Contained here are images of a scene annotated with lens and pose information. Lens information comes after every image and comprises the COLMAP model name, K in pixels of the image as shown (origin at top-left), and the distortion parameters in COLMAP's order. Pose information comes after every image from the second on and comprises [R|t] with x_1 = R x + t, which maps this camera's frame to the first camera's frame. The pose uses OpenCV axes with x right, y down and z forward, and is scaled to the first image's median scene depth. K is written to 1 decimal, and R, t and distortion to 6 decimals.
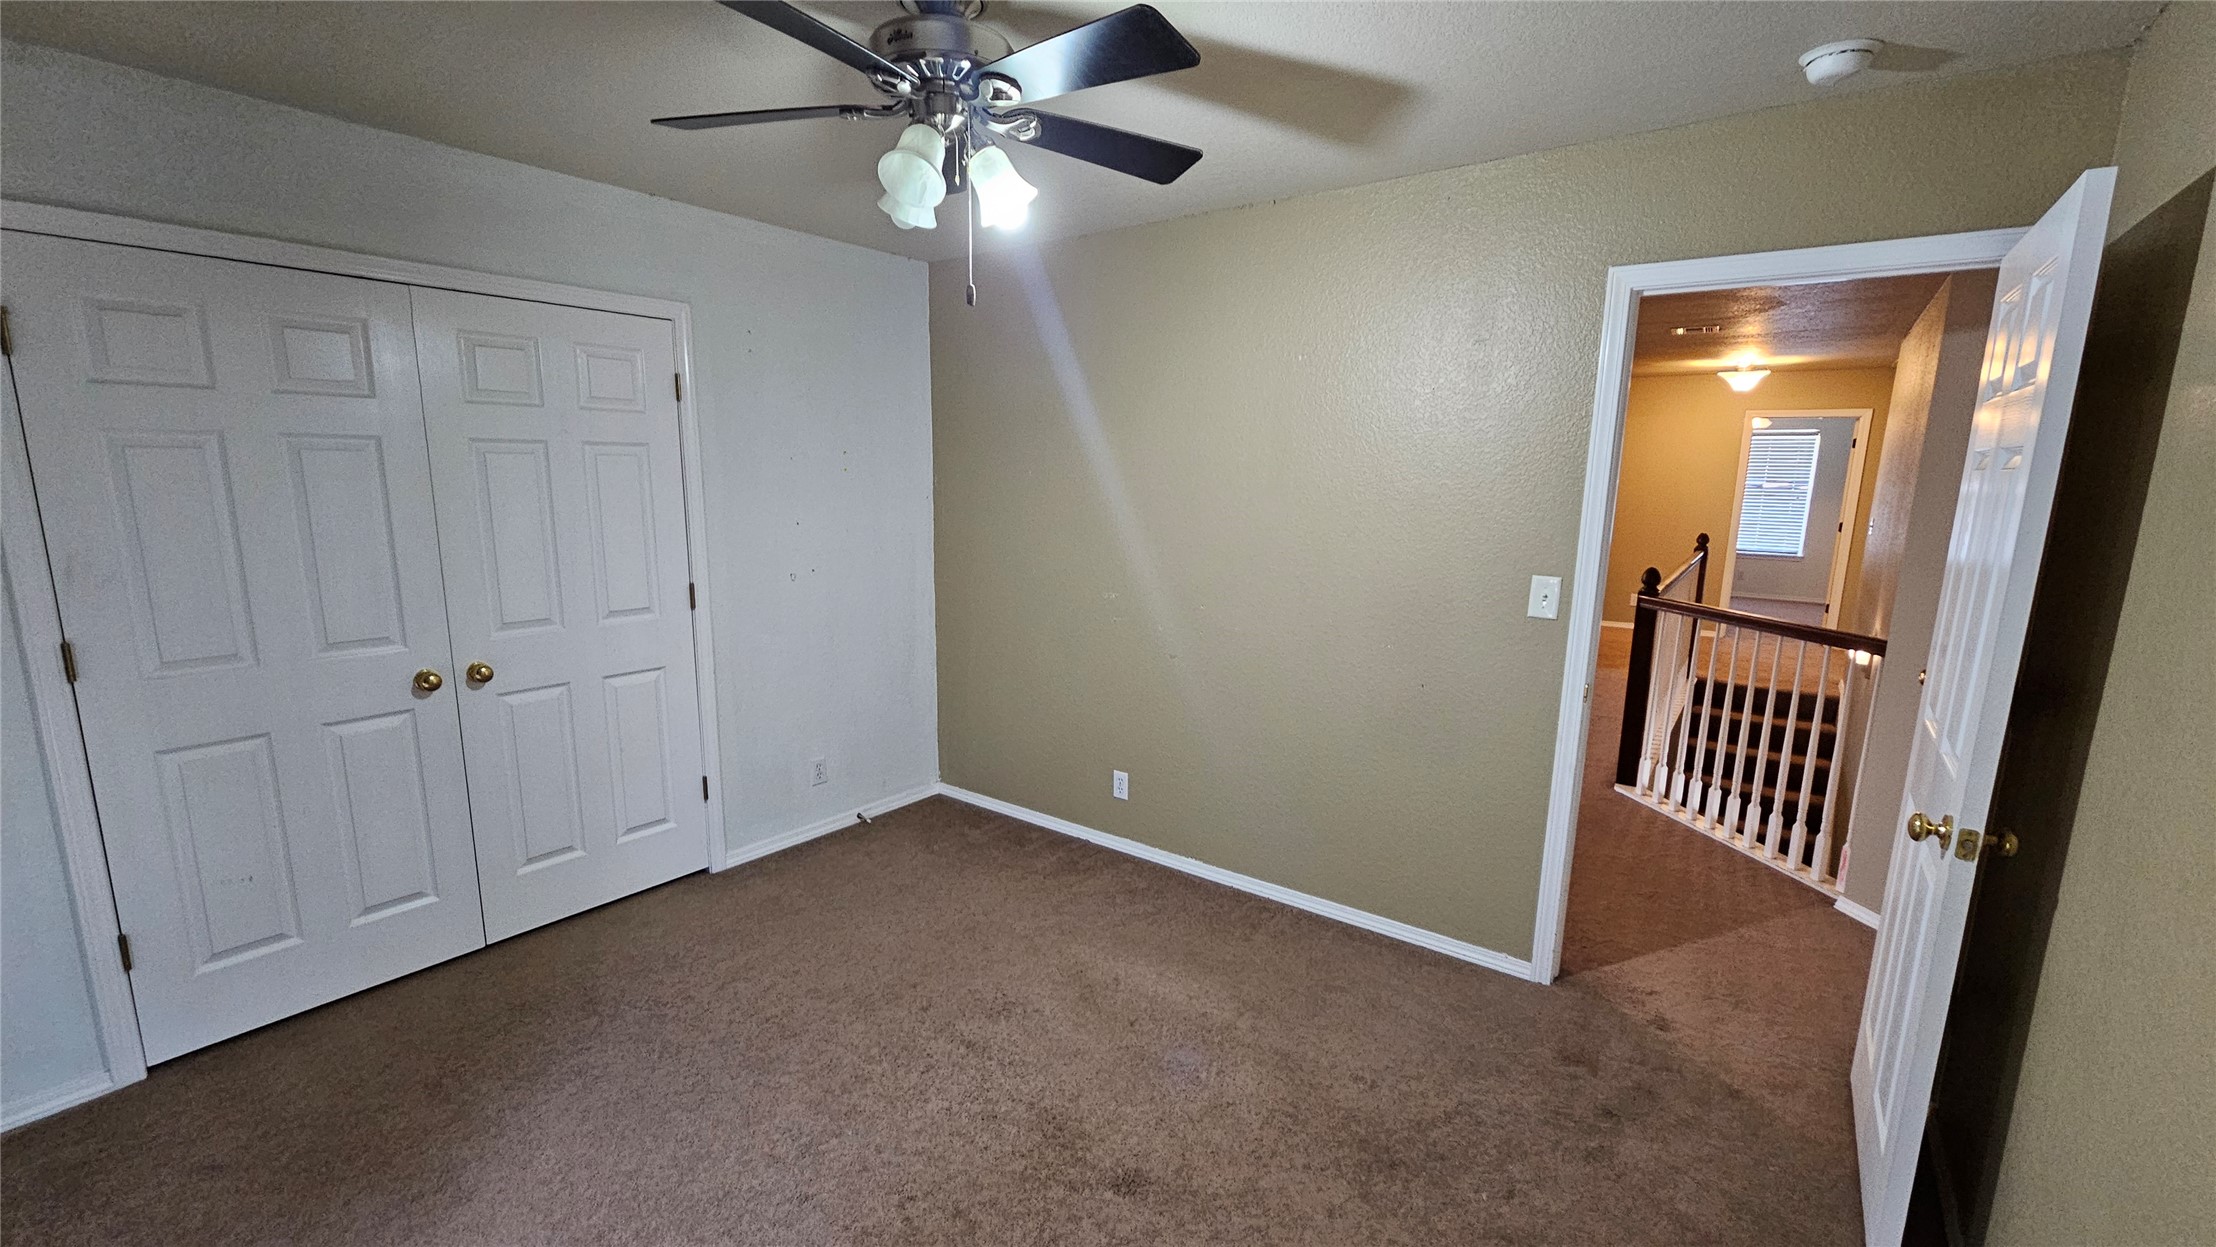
lens RADIAL K [[909.0, 0, 1109.2], [0, 909.0, 633.2], [0, 0, 1]] dist [-0.001486, 0.000600]
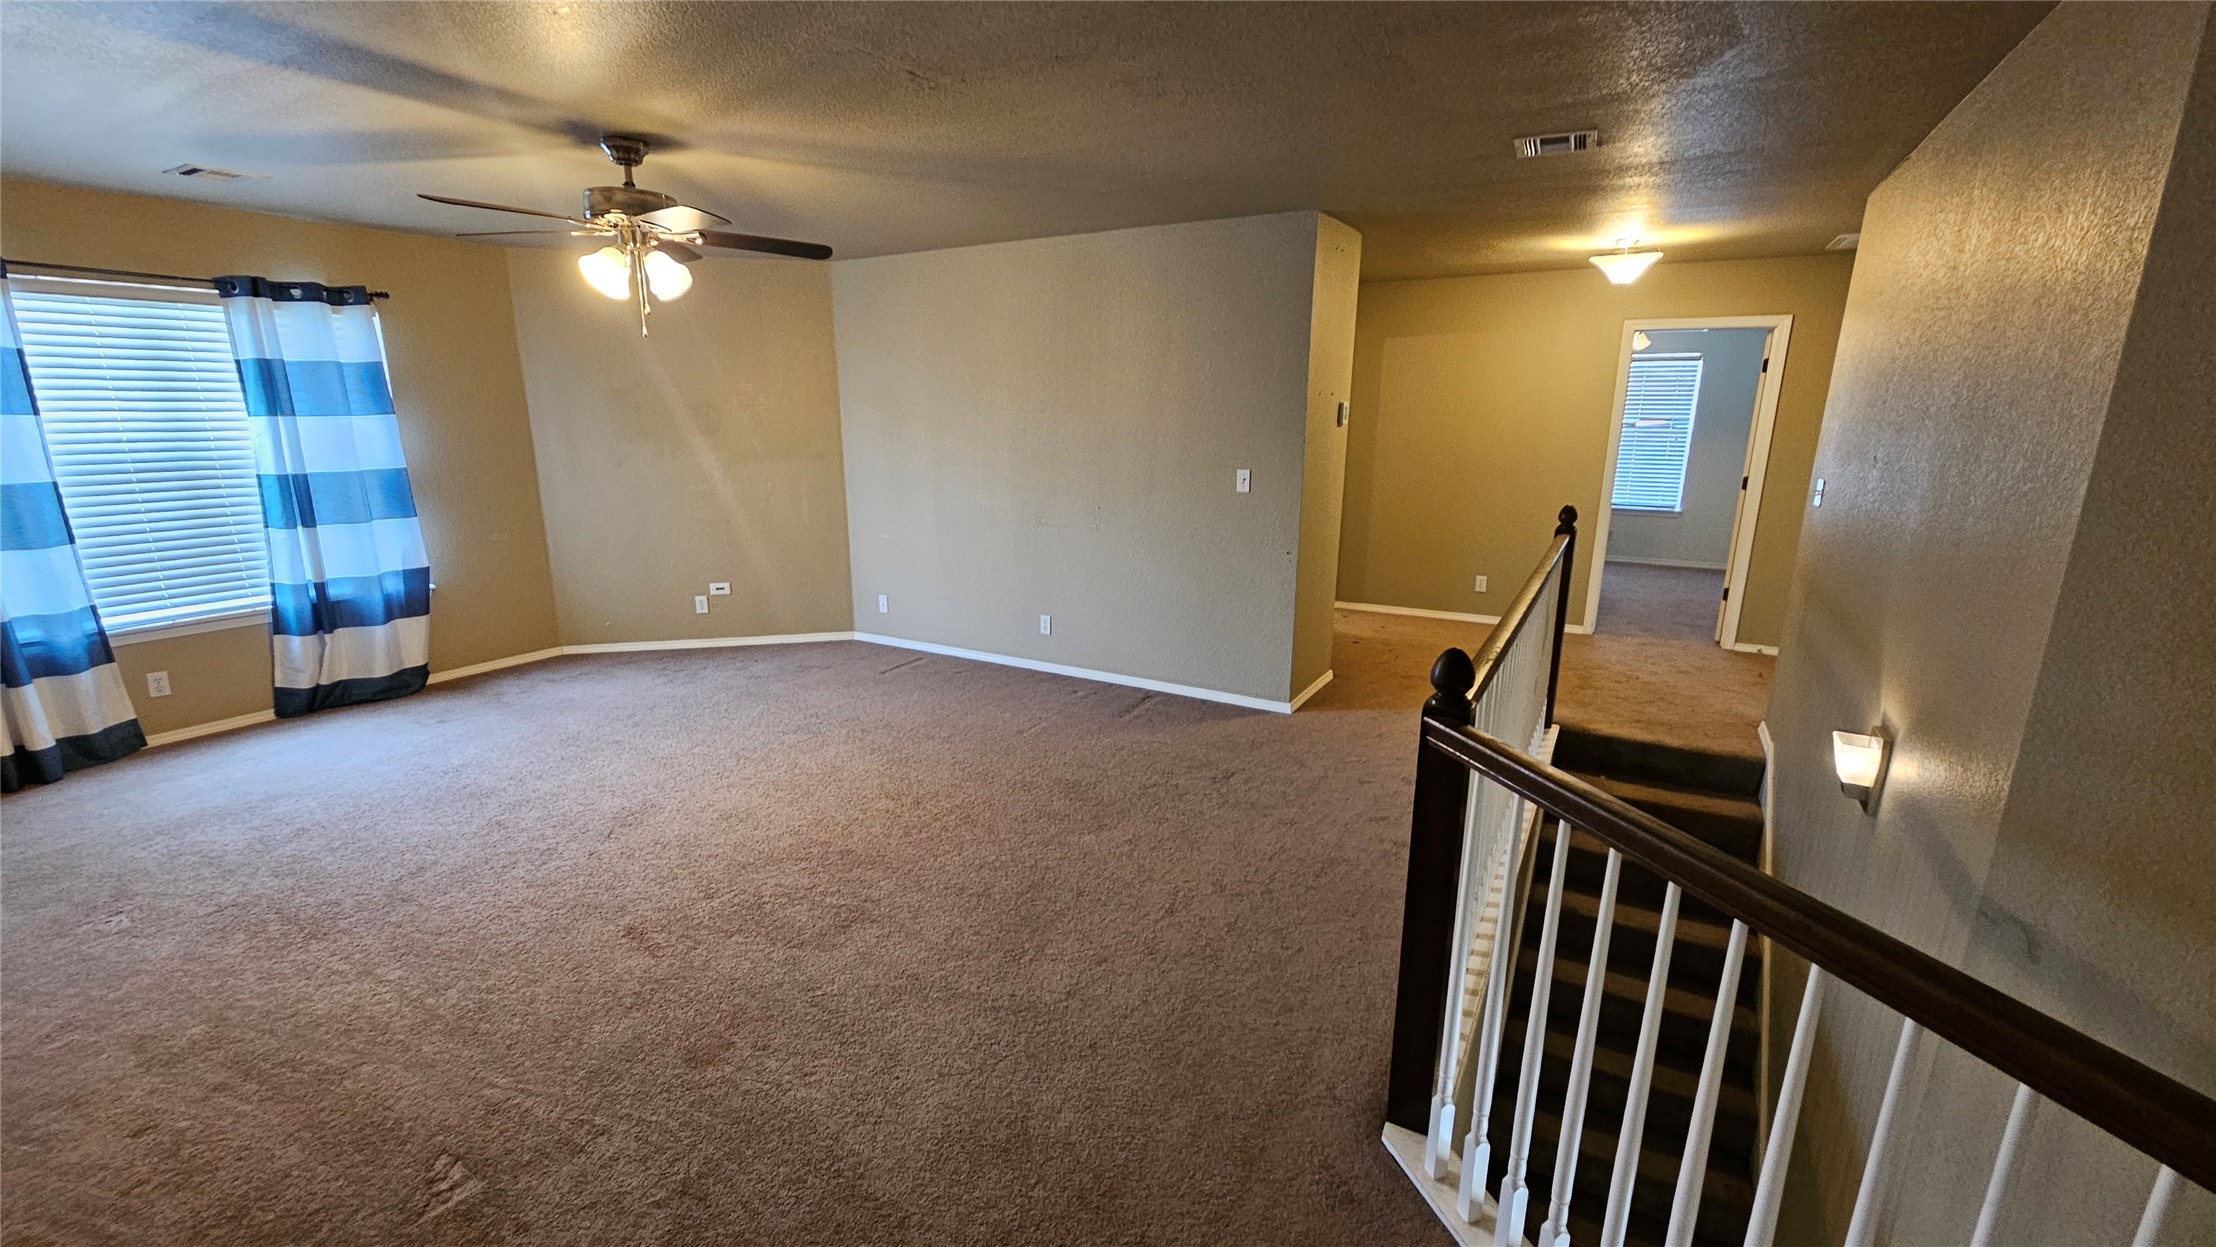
lens RADIAL K [[909.0, 0, 1104.4], [0, 909.0, 634.1], [0, 0, 1]] dist [-0.001486, 0.000600]
pose [[0.993322, -0.035184, 0.109878, 0.258644], [0.028069, 0.997448, 0.065640, -0.070962], [-0.111907, -0.062118, 0.991775, 0.400770]]
